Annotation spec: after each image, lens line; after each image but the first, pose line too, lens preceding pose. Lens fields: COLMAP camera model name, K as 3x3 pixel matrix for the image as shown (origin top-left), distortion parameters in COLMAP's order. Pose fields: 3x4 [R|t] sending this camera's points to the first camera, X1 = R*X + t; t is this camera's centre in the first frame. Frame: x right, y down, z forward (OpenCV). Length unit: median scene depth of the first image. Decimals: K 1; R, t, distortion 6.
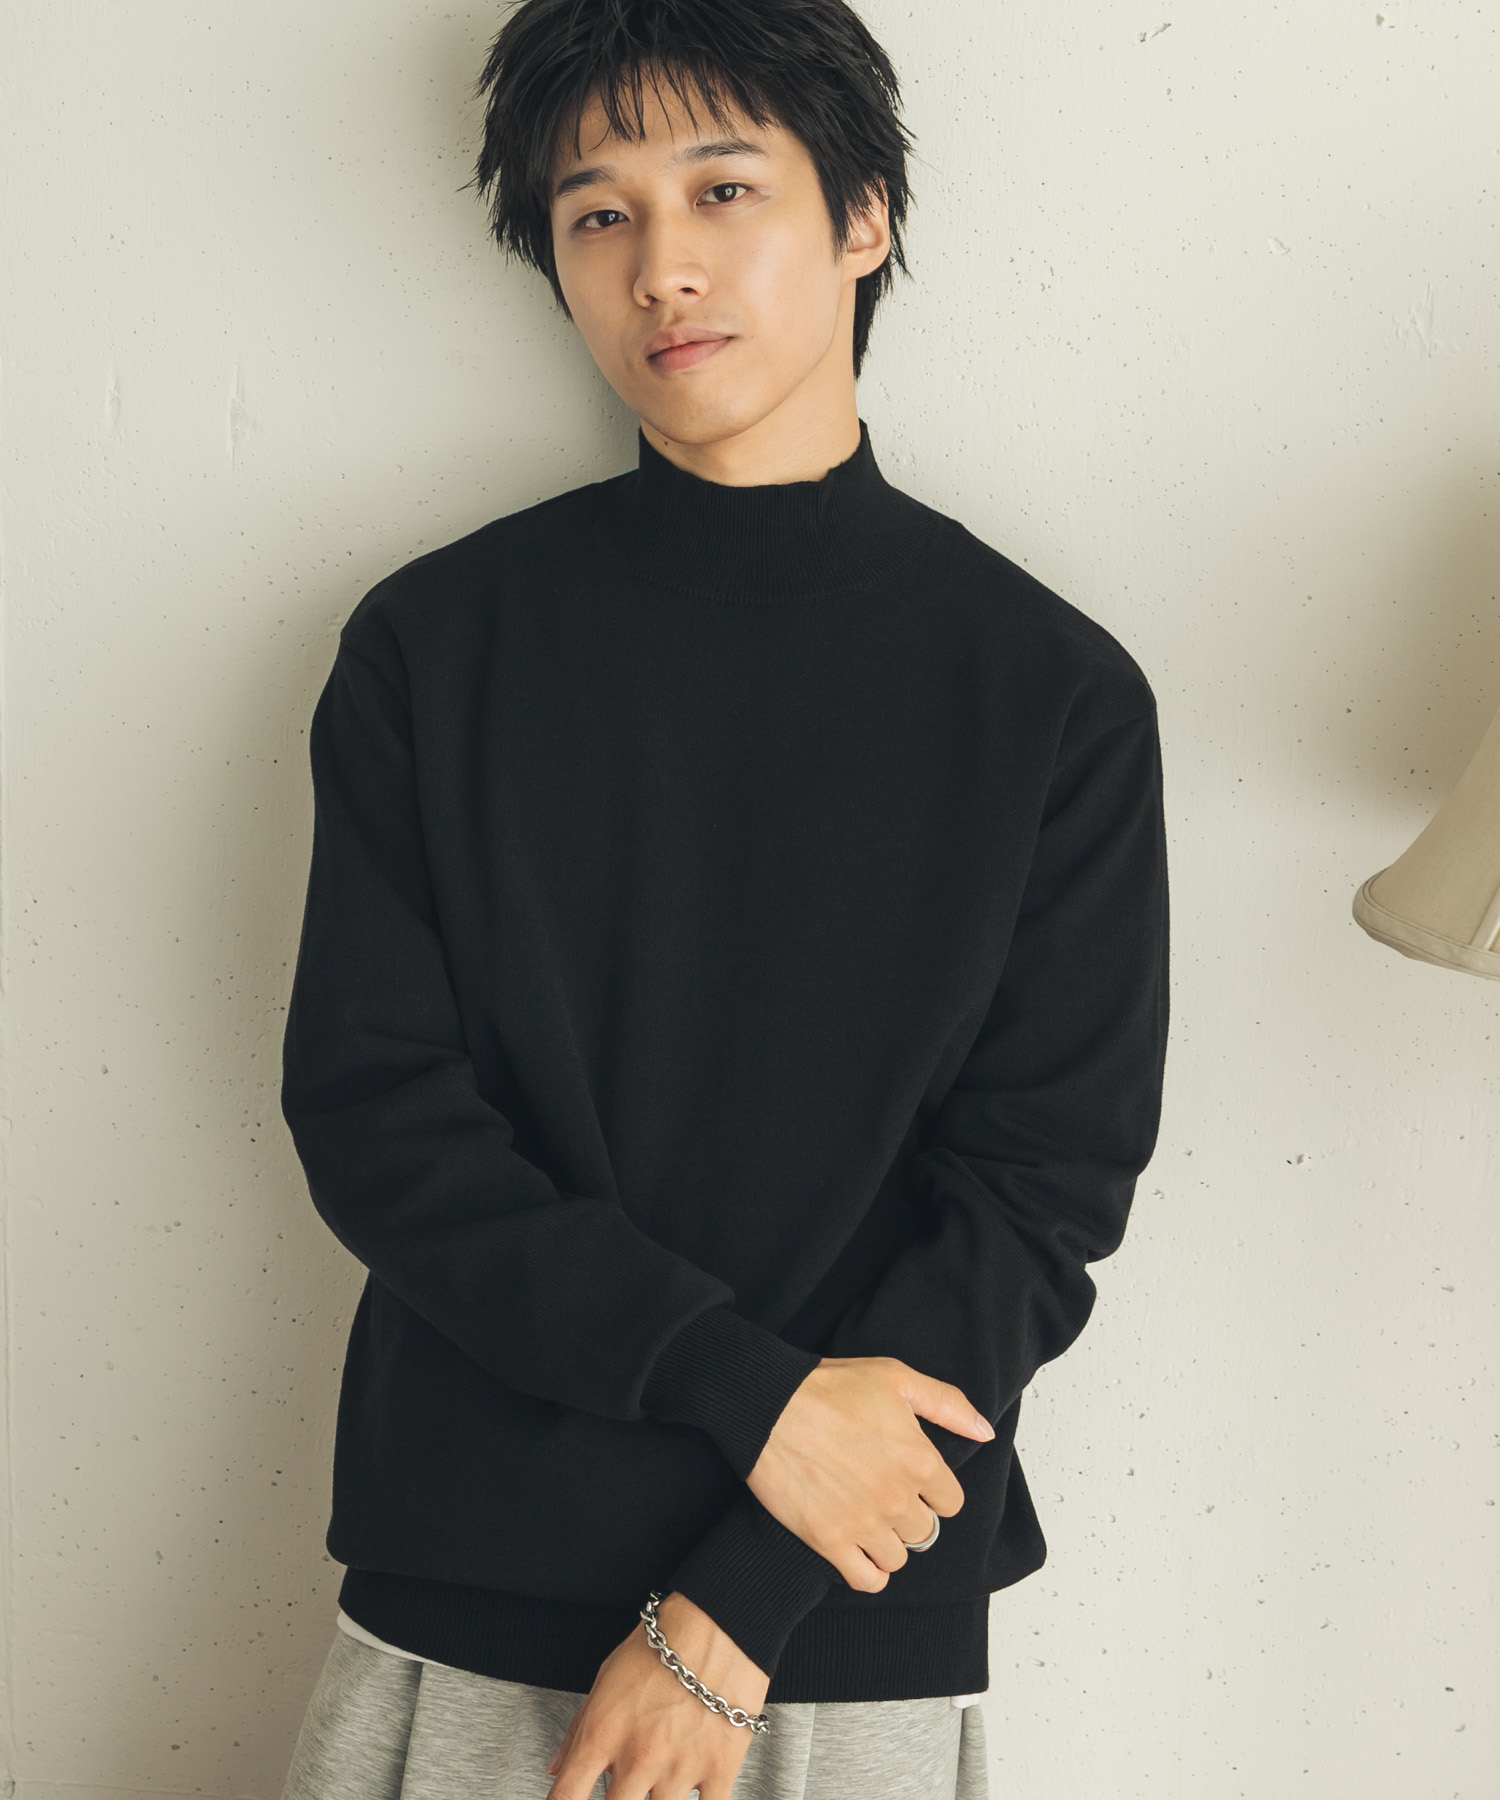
lens RADIAL K [[2389.8, 0, 747.8], [0, 2389.8, 916.1], [0, 0, 1]] dist [0.008687, 0.000000]
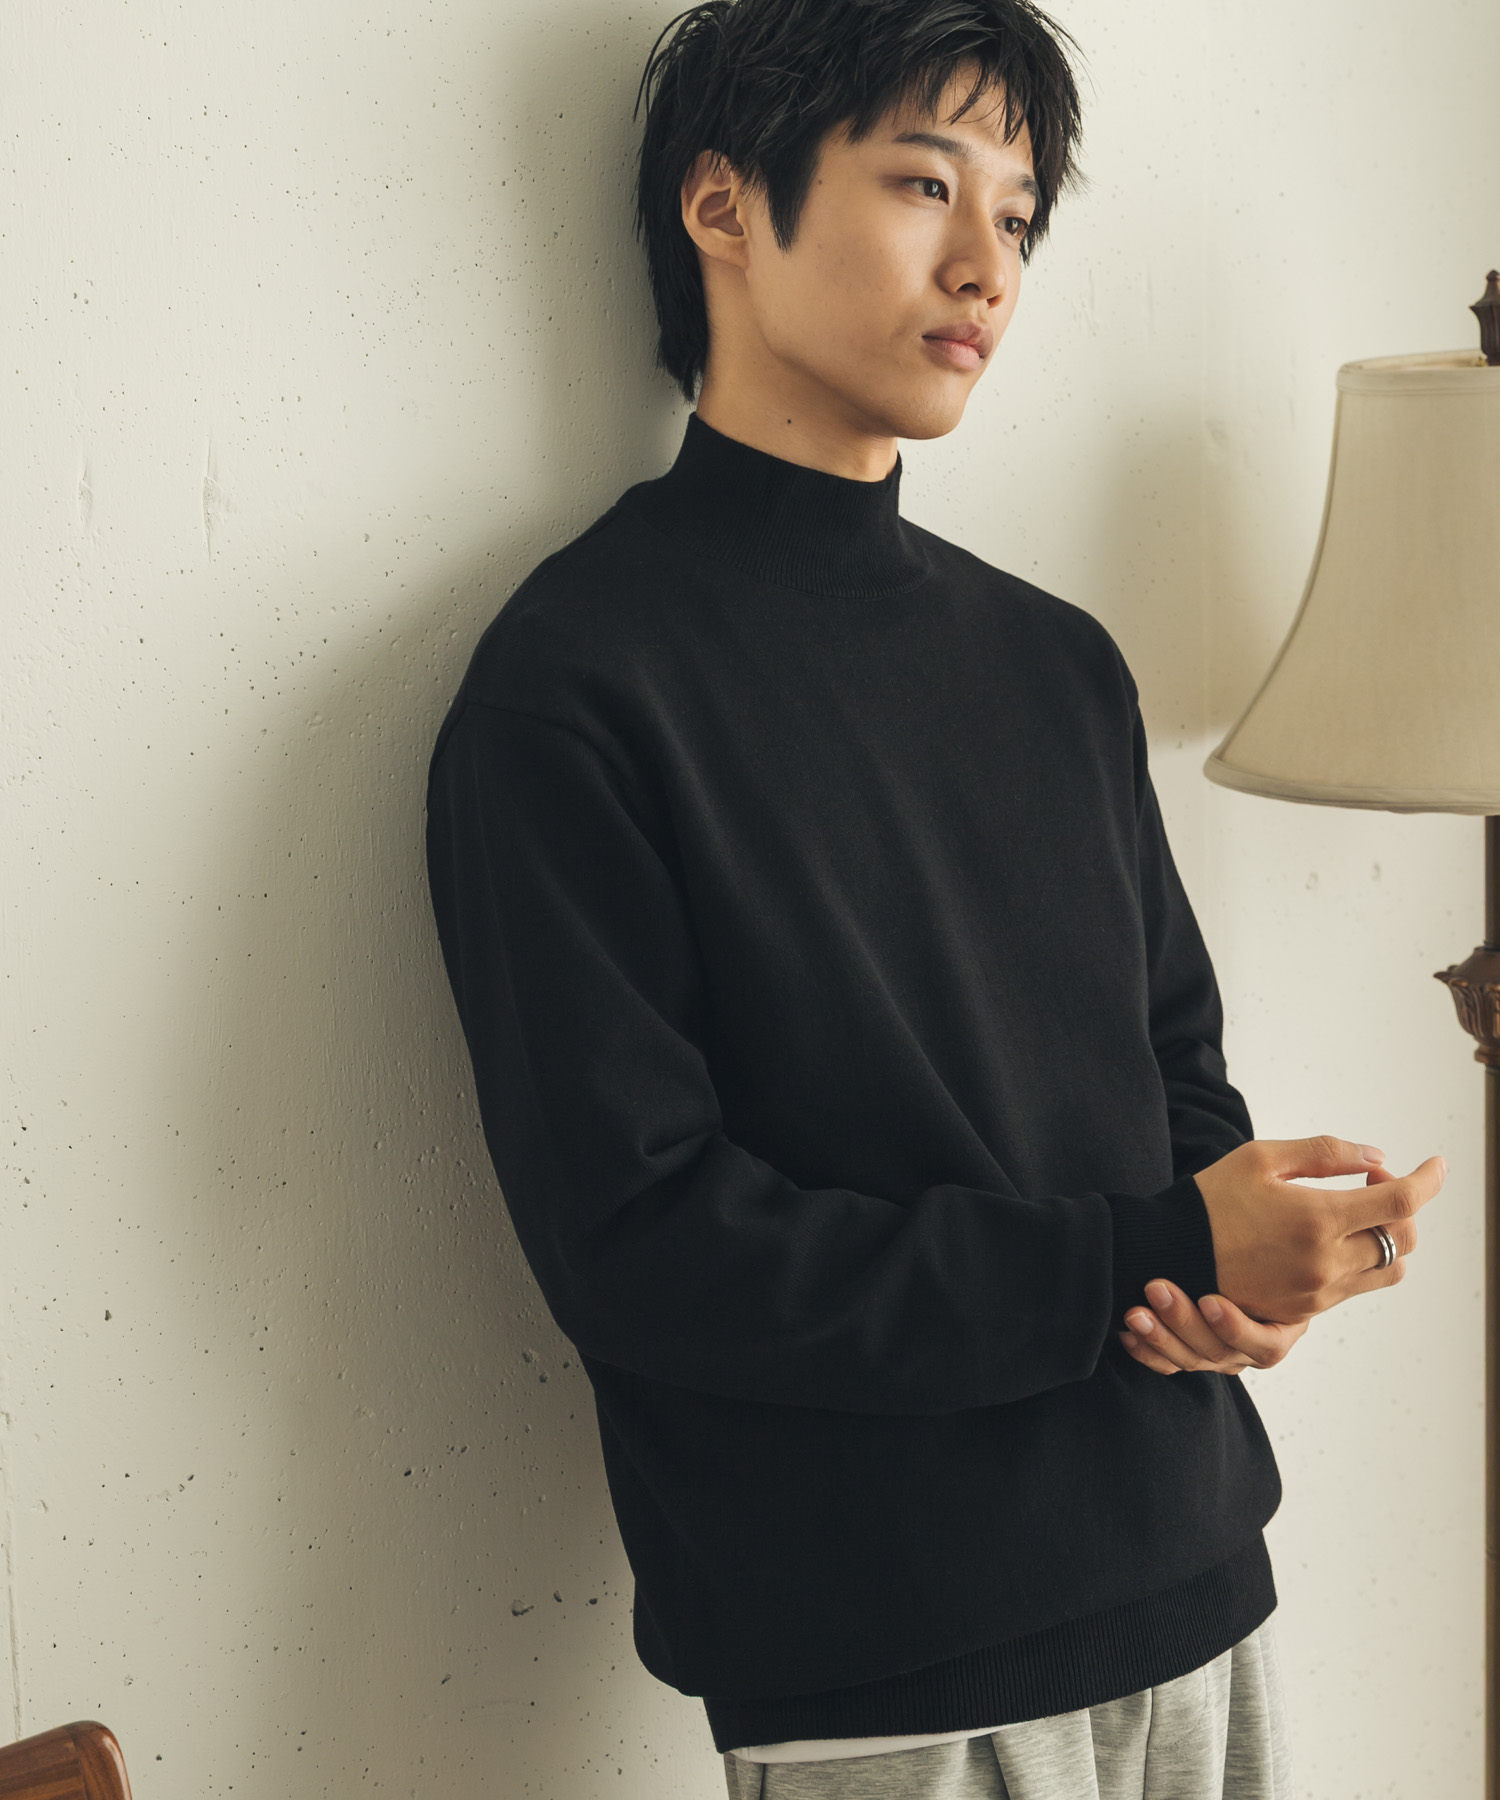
lens RADIAL K [[2993.4, 0, 747.7], [0, 2993.4, 884.2], [0, 0, 1]] dist [0.007620, 0.000000]
pose [[0.715983, -0.187734, 0.672403, -0.808796], [0.188816, 0.979342, 0.072377, -0.116334], [-0.672099, 0.075139, 0.736639, 0.109094]]
